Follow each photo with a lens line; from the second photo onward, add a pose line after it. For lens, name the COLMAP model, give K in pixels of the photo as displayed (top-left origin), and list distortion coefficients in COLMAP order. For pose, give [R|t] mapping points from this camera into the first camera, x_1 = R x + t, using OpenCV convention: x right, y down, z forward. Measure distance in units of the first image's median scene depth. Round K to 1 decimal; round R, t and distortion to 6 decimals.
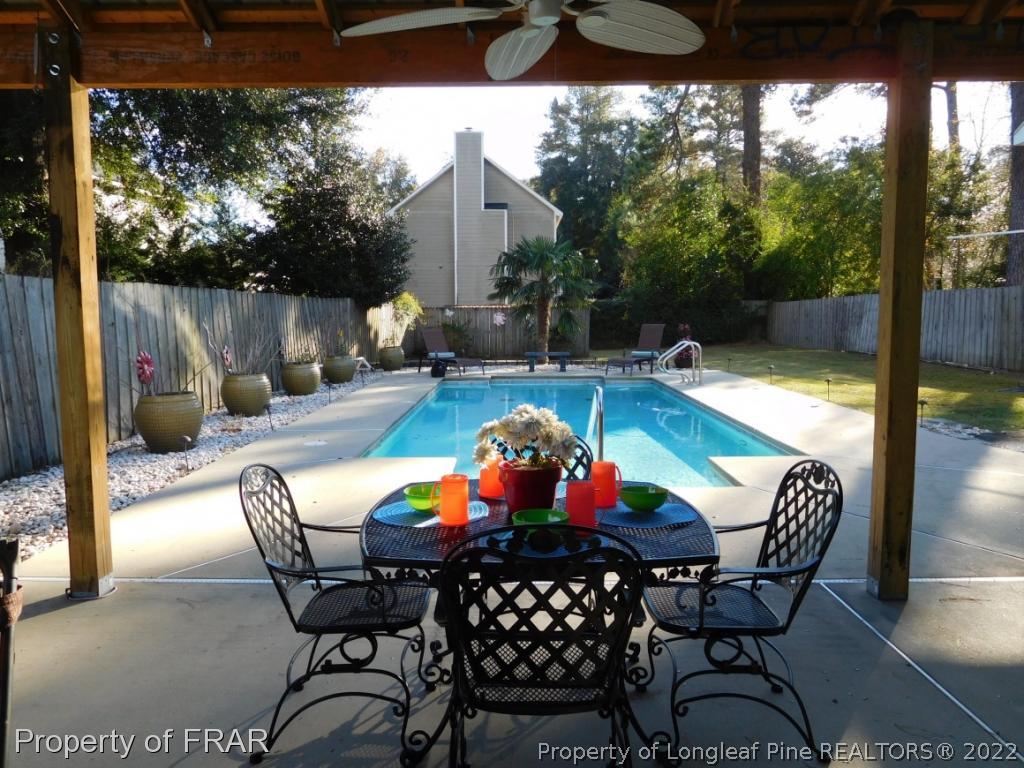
lens RADIAL K [[771.0, 0, 515.2], [0, 771.0, 386.4], [0, 0, 1]] dist [-0.003073, -0.002815]
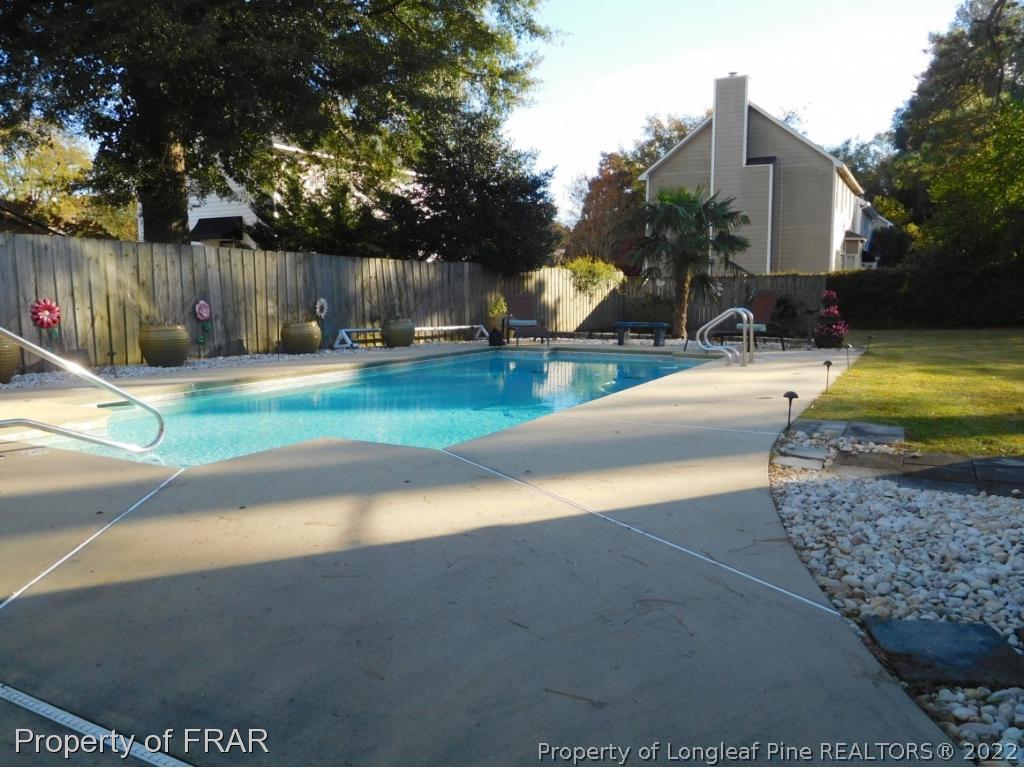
lens RADIAL K [[771.0, 0, 515.2], [0, 771.0, 386.4], [0, 0, 1]] dist [-0.003073, -0.002815]
pose [[0.862873, 0.065413, -0.501169, 0.517943], [-0.053704, 0.997842, 0.037775, -0.001441], [0.502559, -0.005680, 0.864524, 0.335068]]
